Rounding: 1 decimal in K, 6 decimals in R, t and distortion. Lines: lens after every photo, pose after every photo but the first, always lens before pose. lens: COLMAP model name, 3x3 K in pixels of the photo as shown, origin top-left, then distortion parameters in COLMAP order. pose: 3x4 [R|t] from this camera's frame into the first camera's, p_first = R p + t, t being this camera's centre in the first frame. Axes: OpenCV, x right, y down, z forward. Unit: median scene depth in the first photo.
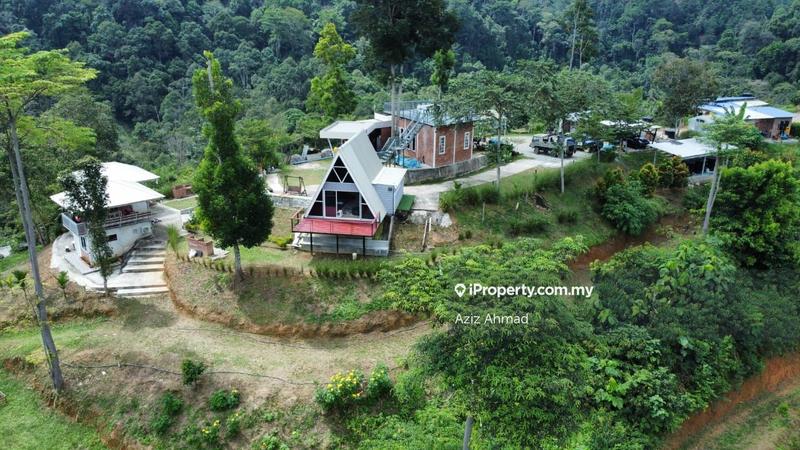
lens RADIAL K [[606.9, 0, 397.8], [0, 606.9, 221.9], [0, 0, 1]] dist [0.002216, -0.008940]
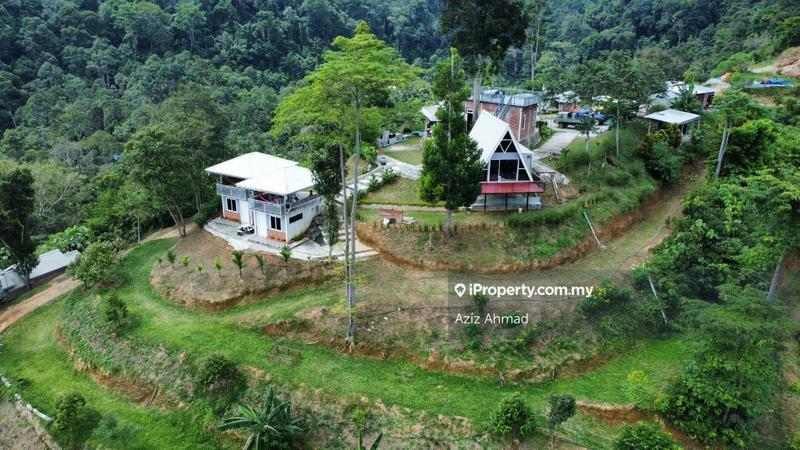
lens RADIAL K [[606.9, 0, 397.9], [0, 606.9, 222.9], [0, 0, 1]] dist [0.002216, -0.008940]
pose [[0.960680, -0.091098, 0.262288, -0.443988], [0.088145, 0.995841, 0.023028, 0.021089], [-0.263295, 0.000997, 0.964715, -0.094197]]
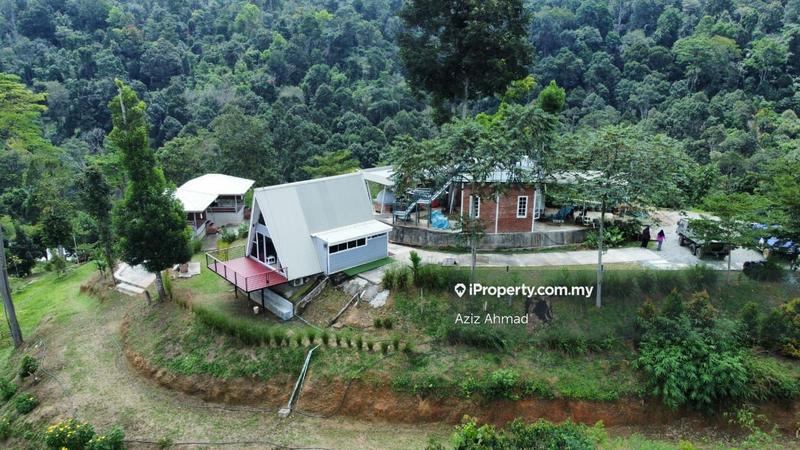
lens RADIAL K [[606.9, 0, 398.0], [0, 606.9, 224.4], [0, 0, 1]] dist [0.002216, -0.008940]
pose [[0.755071, 0.179712, -0.630533, 0.434225], [-0.205981, 0.978030, 0.032090, -0.095787], [0.622447, 0.105647, 0.775499, 0.292502]]
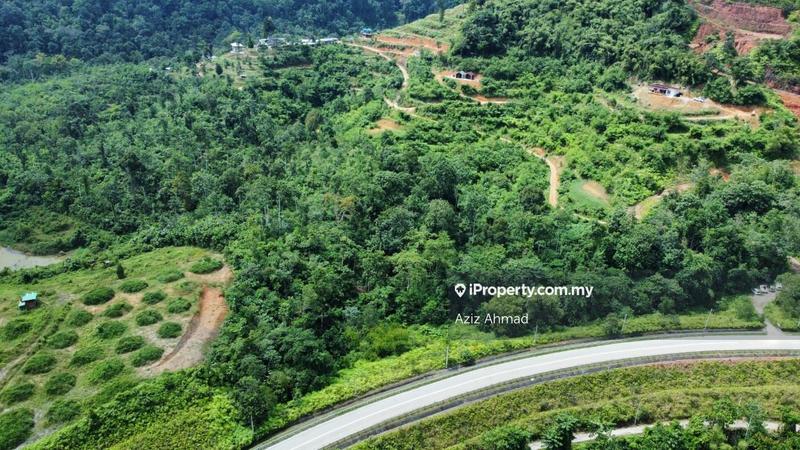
lens RADIAL K [[606.9, 0, 401.0], [0, 606.9, 224.3], [0, 0, 1]] dist [0.002216, -0.008940]
pose [[0.999734, 0.018173, 0.014214, 1.622366], [-0.019373, 0.995804, 0.089441, 1.480581], [-0.012529, -0.089693, 0.995891, -7.065884]]
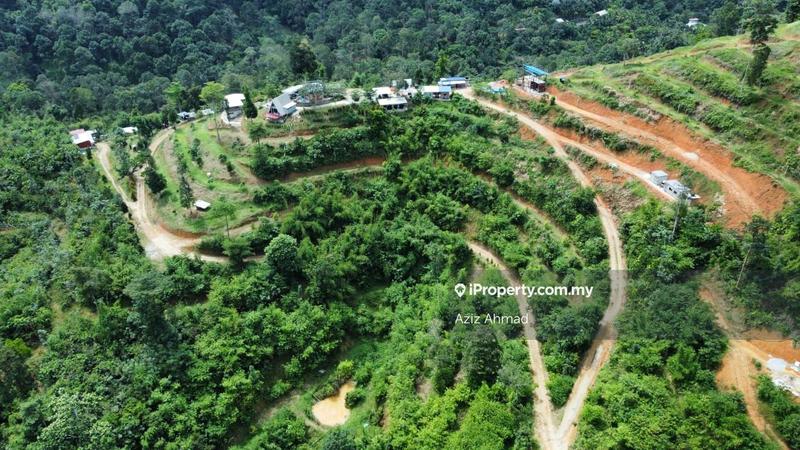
lens RADIAL K [[606.9, 0, 400.3], [0, 606.9, 224.1], [0, 0, 1]] dist [0.002216, -0.008940]
pose [[0.950447, 0.150116, -0.272241, 1.564380], [-0.088776, 0.970285, 0.225091, -0.226641], [0.297941, -0.189769, 0.935531, -2.275033]]
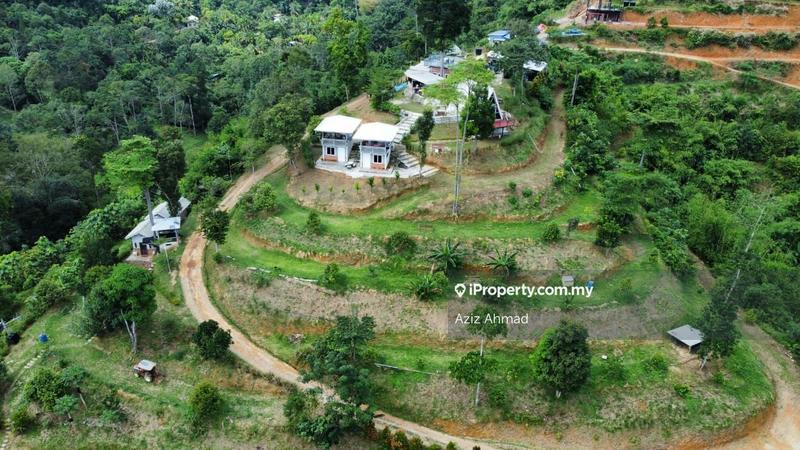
lens RADIAL K [[606.9, 0, 396.2], [0, 606.9, 225.8], [0, 0, 1]] dist [0.002216, -0.008940]
pose [[0.788549, -0.260558, 0.557045, -1.161883], [0.174510, 0.963379, 0.203586, -0.101239], [-0.589692, -0.063328, 0.805142, -0.397305]]
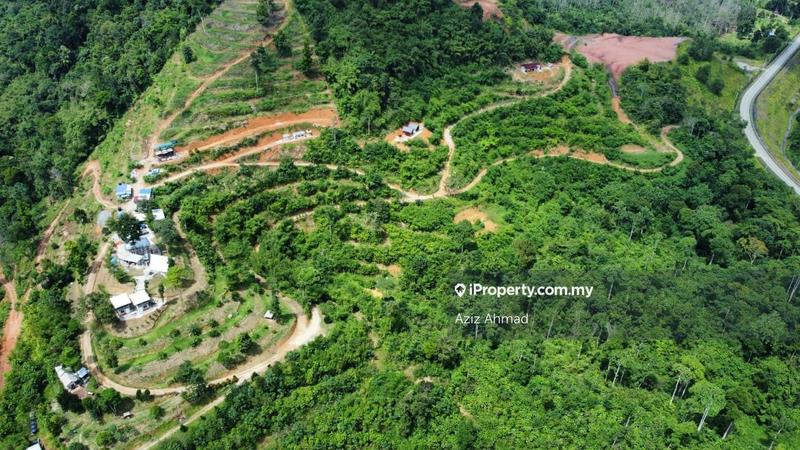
lens RADIAL K [[606.9, 0, 399.3], [0, 606.9, 224.1], [0, 0, 1]] dist [0.002216, -0.008940]
pose [[0.106605, -0.550090, 0.828273, -2.936313], [0.296747, 0.812658, 0.501525, -1.729493], [-0.948987, 0.192323, 0.249871, -1.672746]]
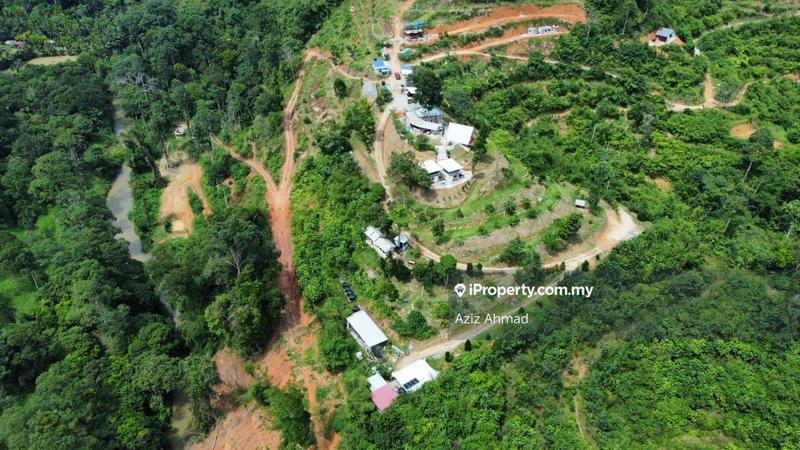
lens RADIAL K [[606.9, 0, 395.6], [0, 606.9, 225.7], [0, 0, 1]] dist [0.002216, -0.008940]
pose [[0.232505, -0.572320, 0.786378, -3.049745], [0.281966, 0.813477, 0.508675, -1.438758], [-0.930826, 0.103462, 0.350512, -0.031174]]
